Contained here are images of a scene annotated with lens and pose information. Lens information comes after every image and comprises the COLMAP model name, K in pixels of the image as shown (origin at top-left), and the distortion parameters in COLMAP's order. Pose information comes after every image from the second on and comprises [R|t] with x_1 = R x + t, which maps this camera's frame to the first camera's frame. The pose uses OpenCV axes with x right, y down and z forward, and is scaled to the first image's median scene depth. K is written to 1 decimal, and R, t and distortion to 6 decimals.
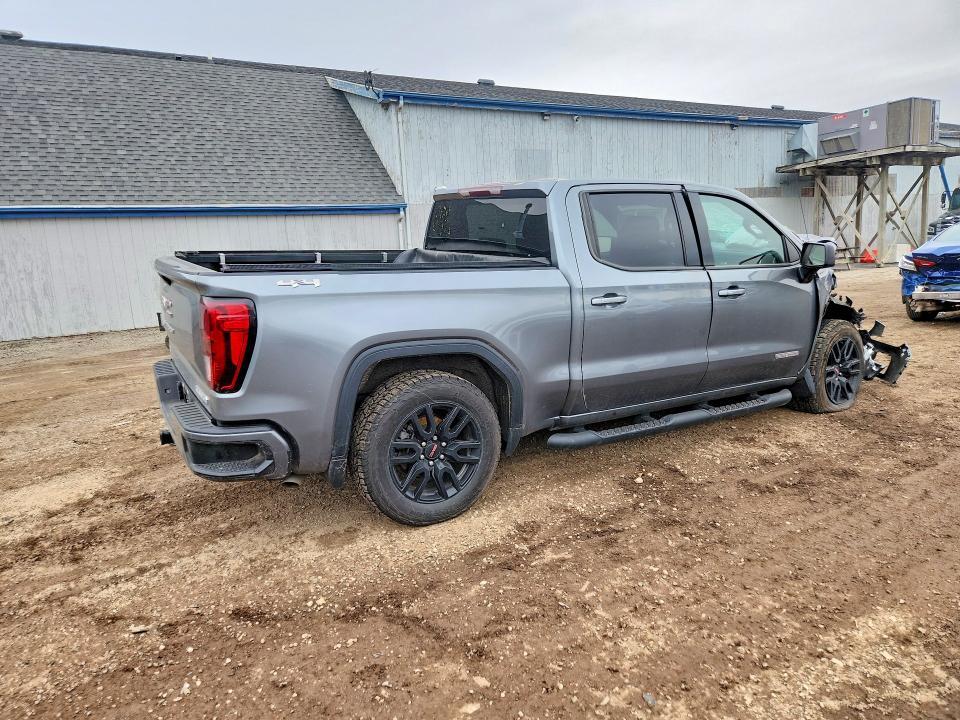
lens RADIAL K [[749.1, 0, 476.8], [0, 749.1, 366.0], [0, 0, 1]] dist [0.062583, -0.021861]
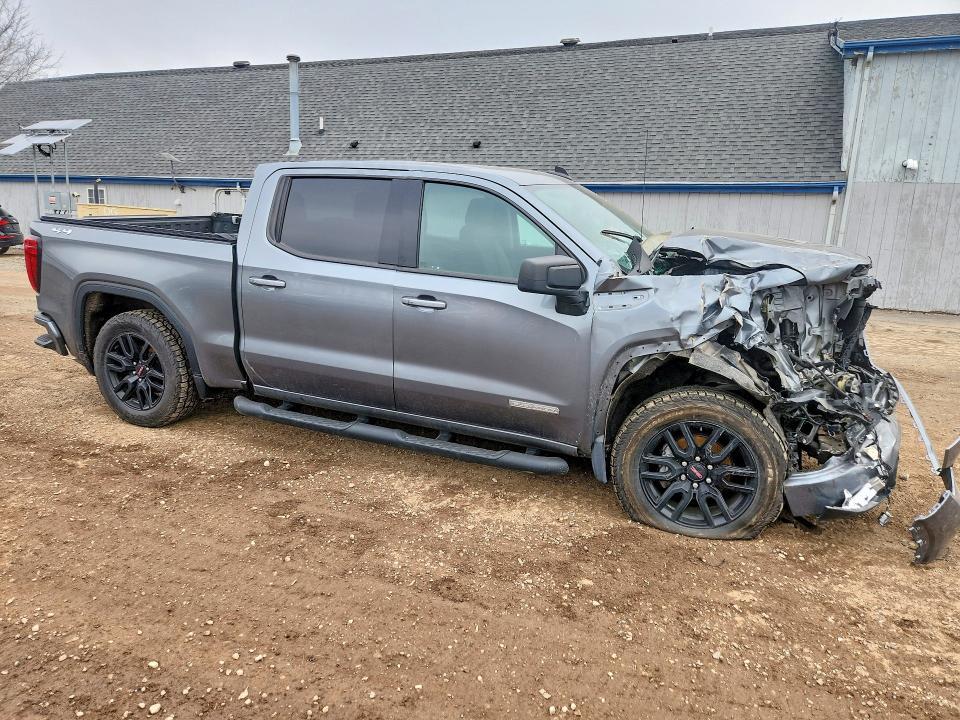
lens RADIAL K [[749.1, 0, 476.1], [0, 749.1, 354.6], [0, 0, 1]] dist [0.062583, -0.021861]
pose [[0.507514, 0.213505, -0.834773, 0.982956], [-0.195730, 0.972054, 0.129620, -0.147787], [0.839118, 0.097606, 0.535120, 0.570329]]
